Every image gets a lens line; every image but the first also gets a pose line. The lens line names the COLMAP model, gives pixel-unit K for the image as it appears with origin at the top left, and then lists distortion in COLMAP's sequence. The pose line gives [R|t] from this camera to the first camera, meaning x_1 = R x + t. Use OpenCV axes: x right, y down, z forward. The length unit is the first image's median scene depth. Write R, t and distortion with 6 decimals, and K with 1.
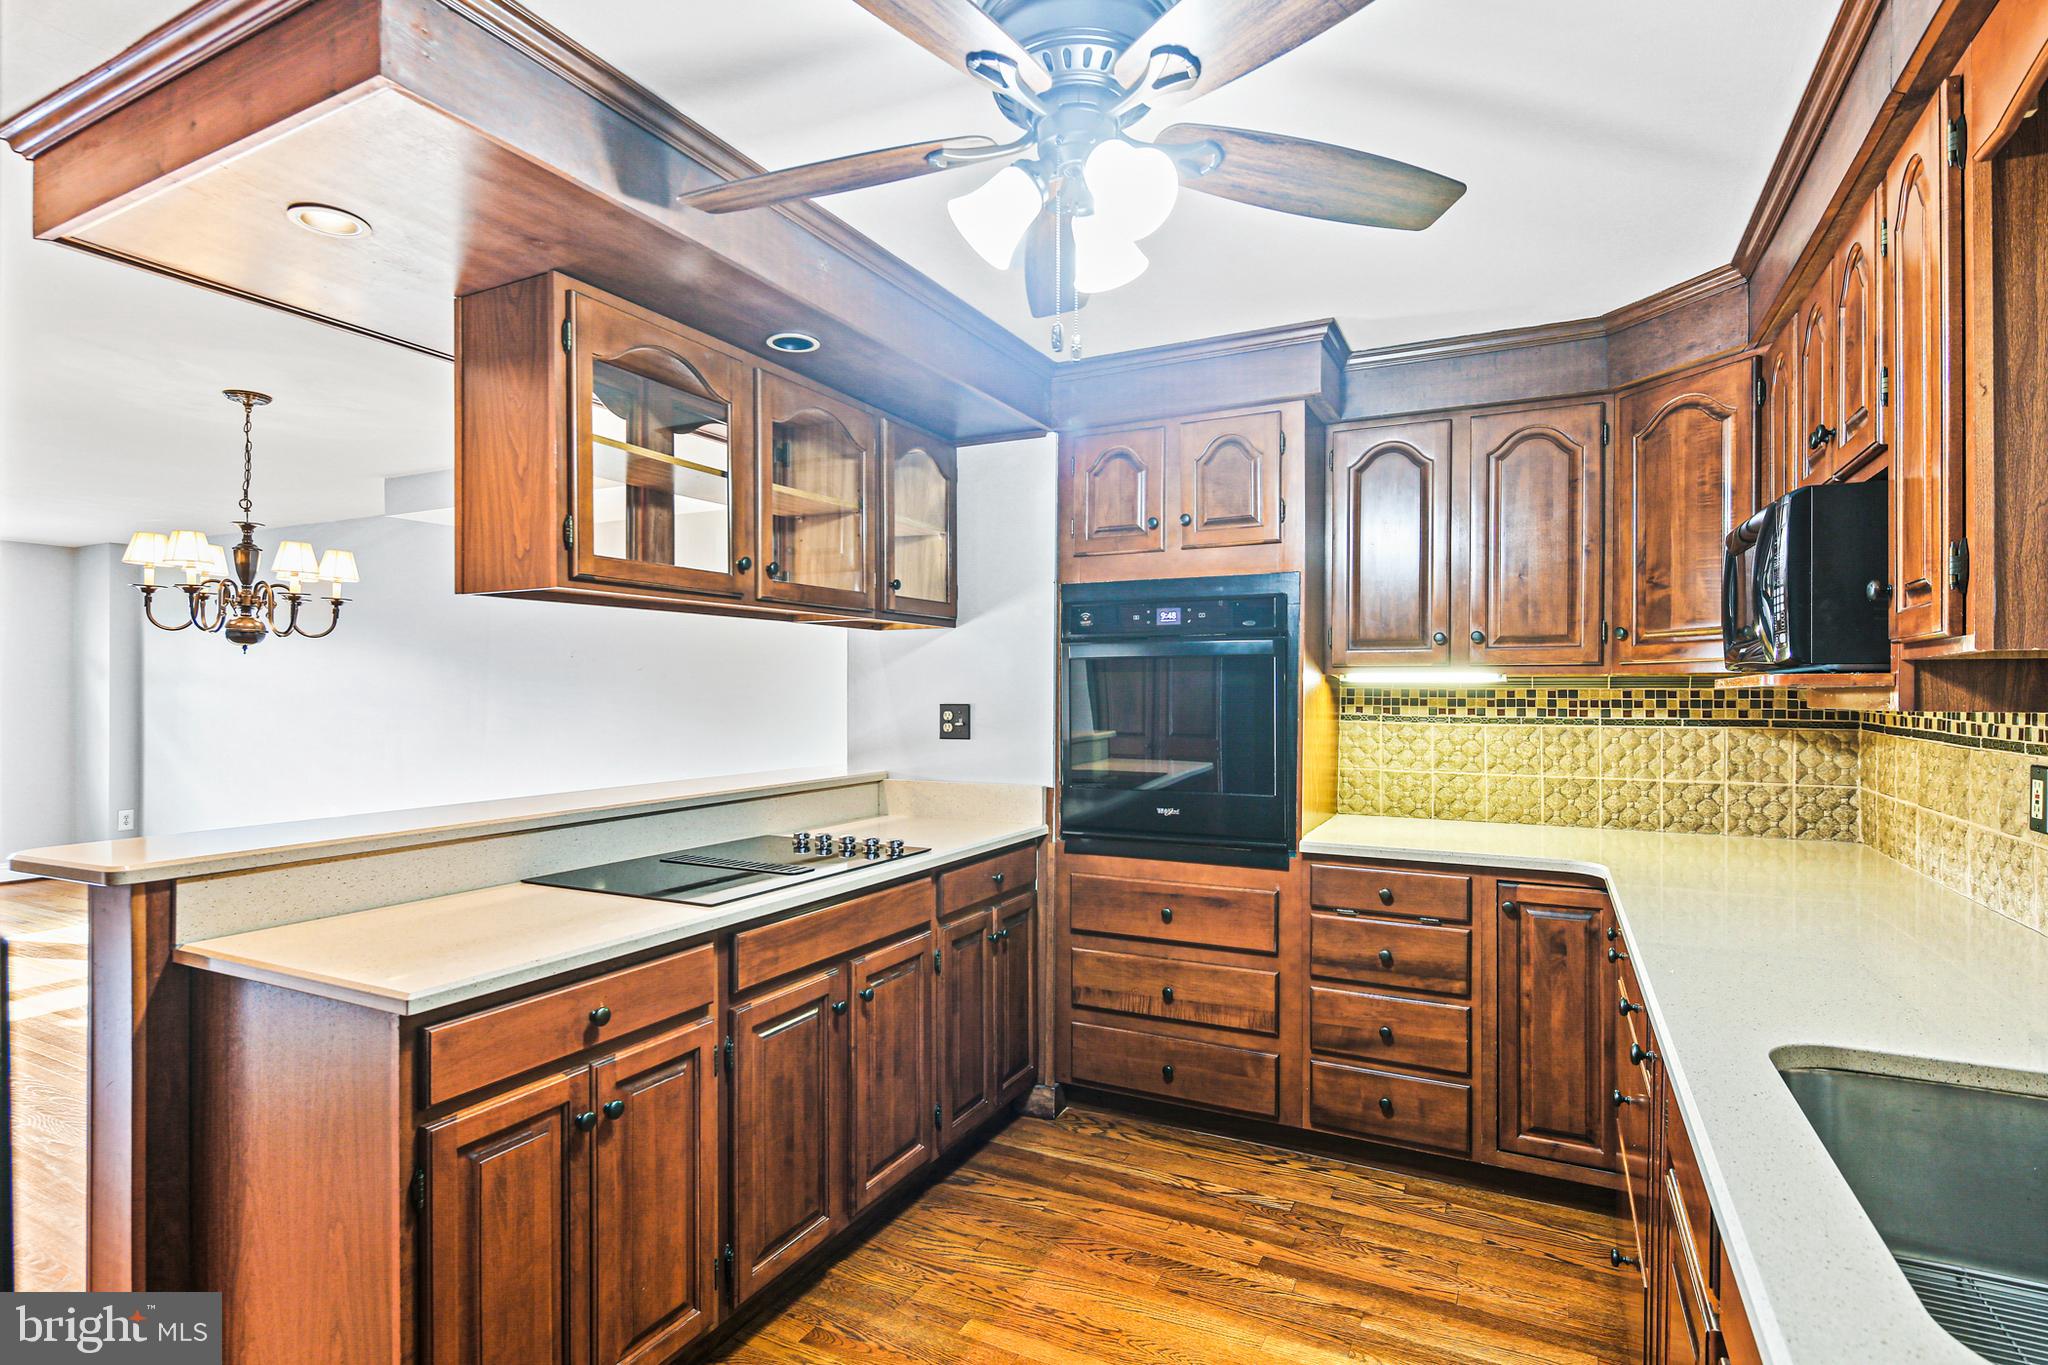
lens RADIAL K [[1012.5, 0, 1026.2], [0, 1012.5, 686.3], [0, 0, 1]] dist [0.005016, -0.003427]
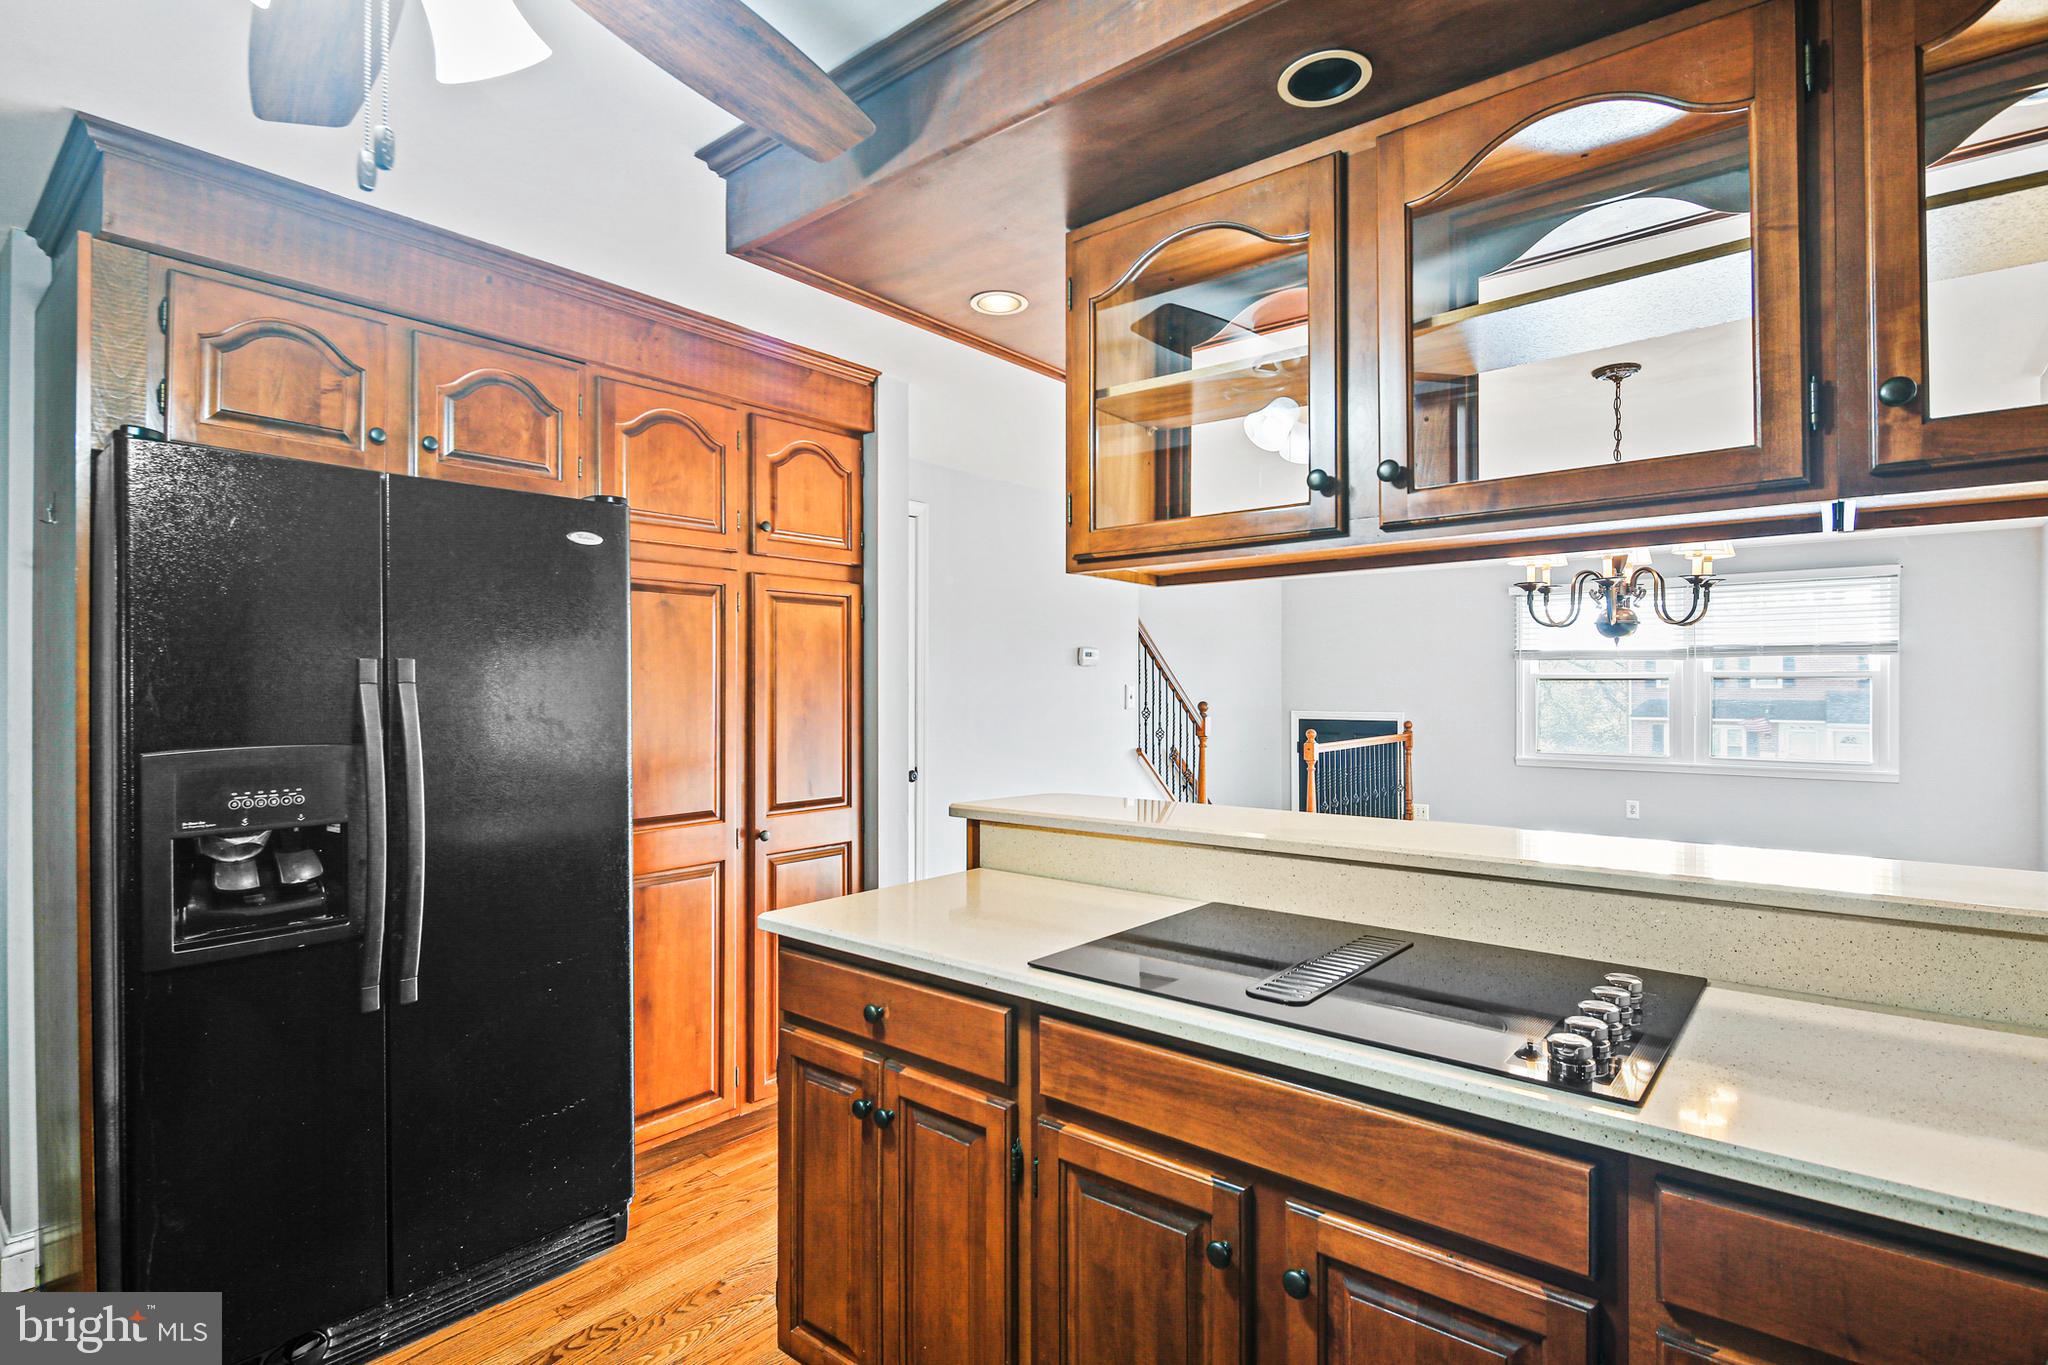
lens RADIAL K [[1012.5, 0, 1033.7], [0, 1012.5, 683.7], [0, 0, 1]] dist [0.005016, -0.003427]
pose [[-0.220195, -0.003126, -0.975451, 0.320140], [0.004628, 0.999980, -0.004249, 0.003671], [0.975445, -0.005450, -0.220176, 0.848611]]
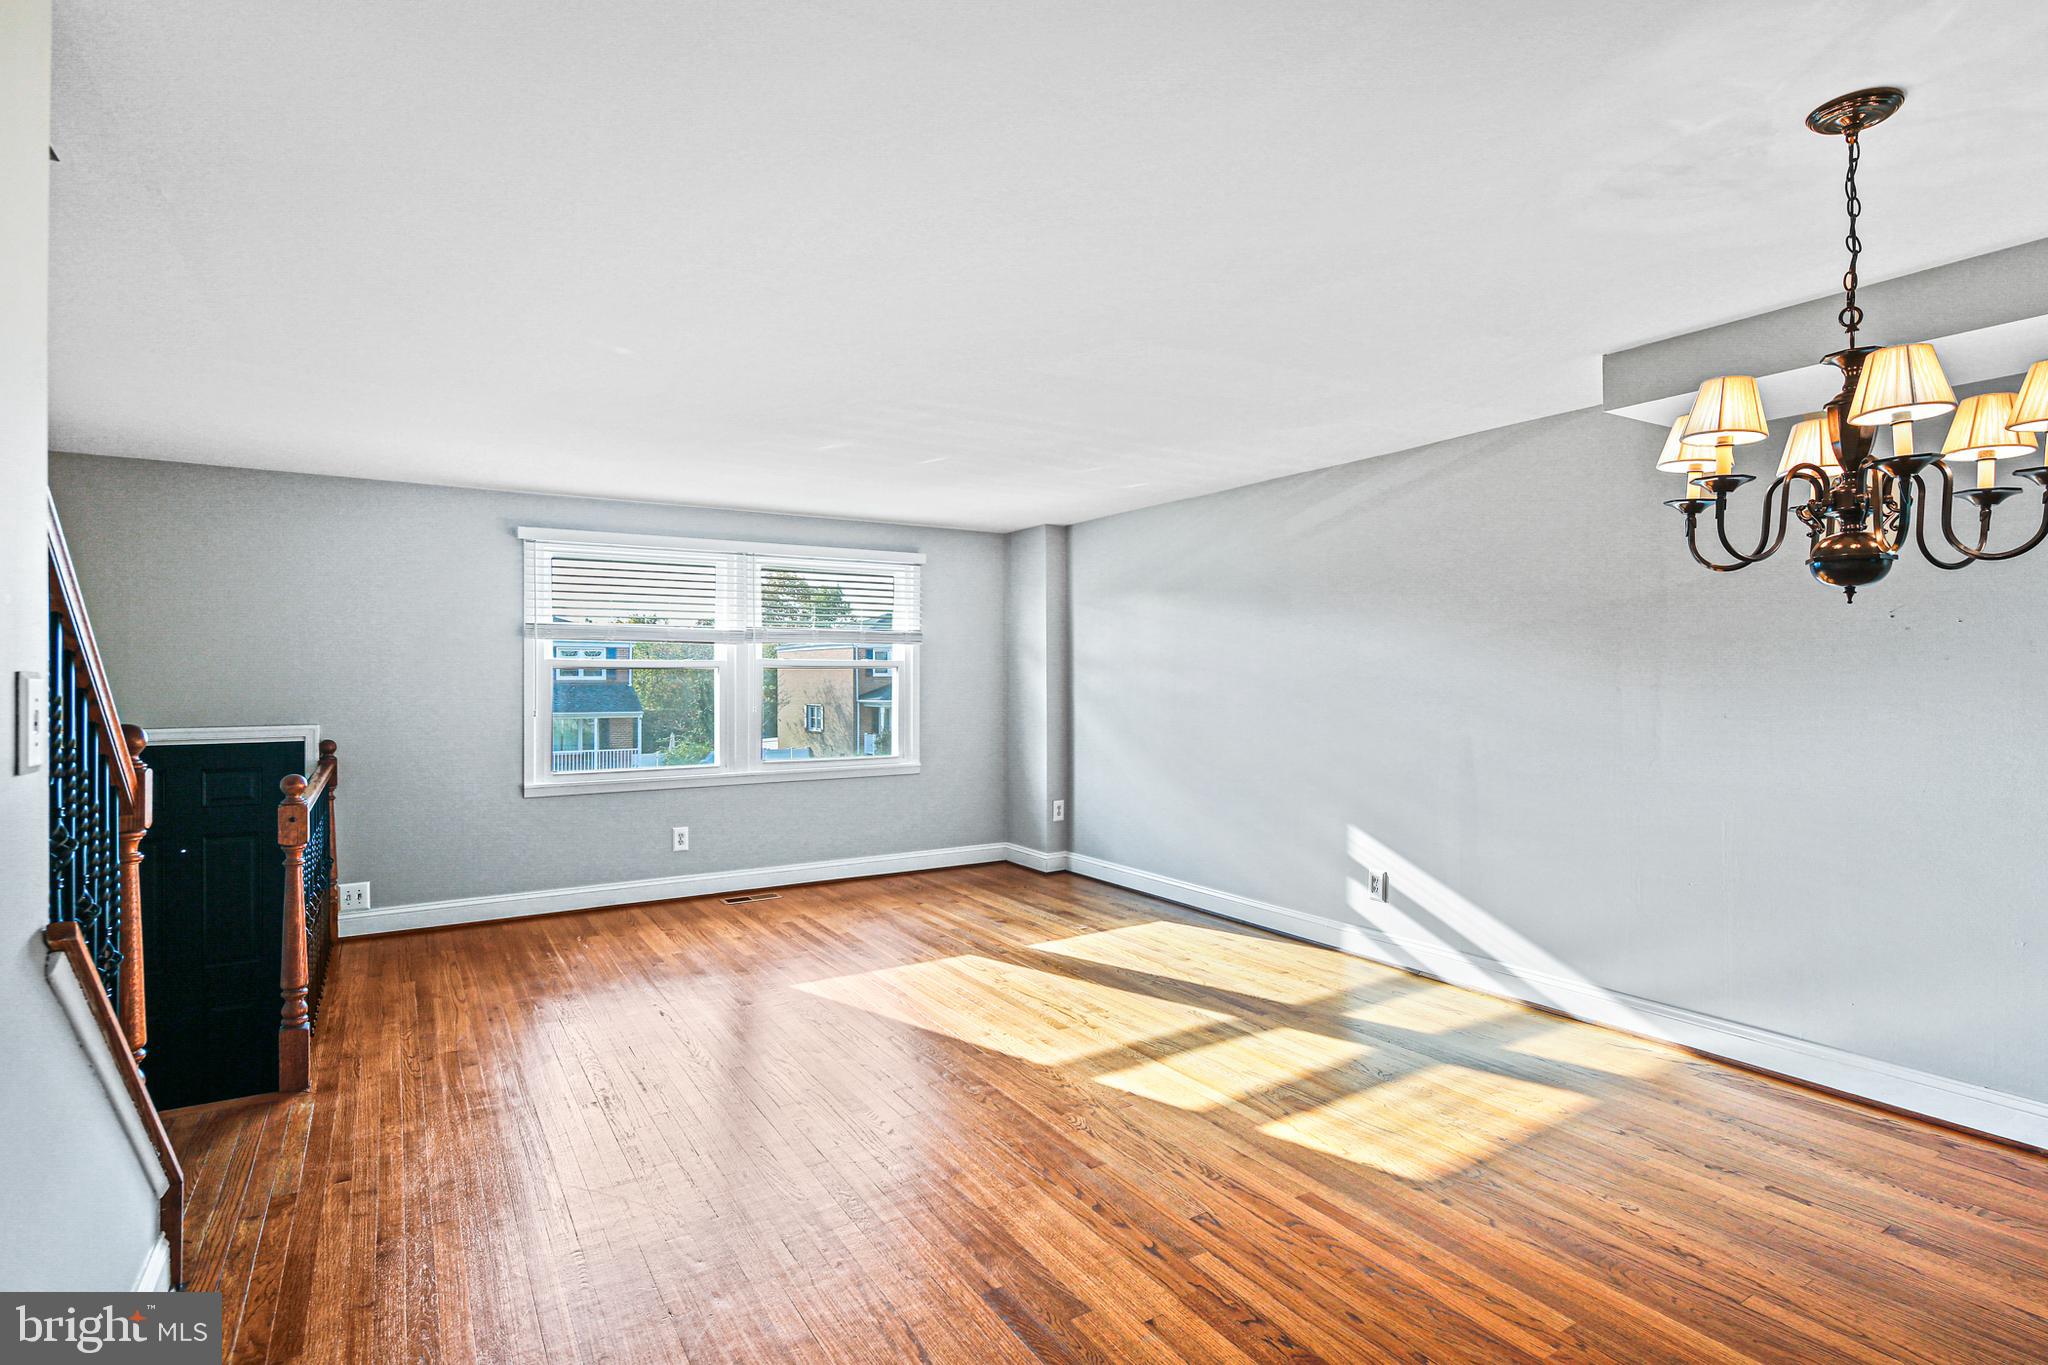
lens RADIAL K [[1012.5, 0, 1020.3], [0, 1012.5, 674.1], [0, 0, 1]] dist [0.005016, -0.003427]
pose [[0.855935, -0.005953, -0.517049, -1.024742], [0.008724, 0.999958, 0.002930, -0.001349], [0.517010, -0.007019, 0.855951, 0.391915]]
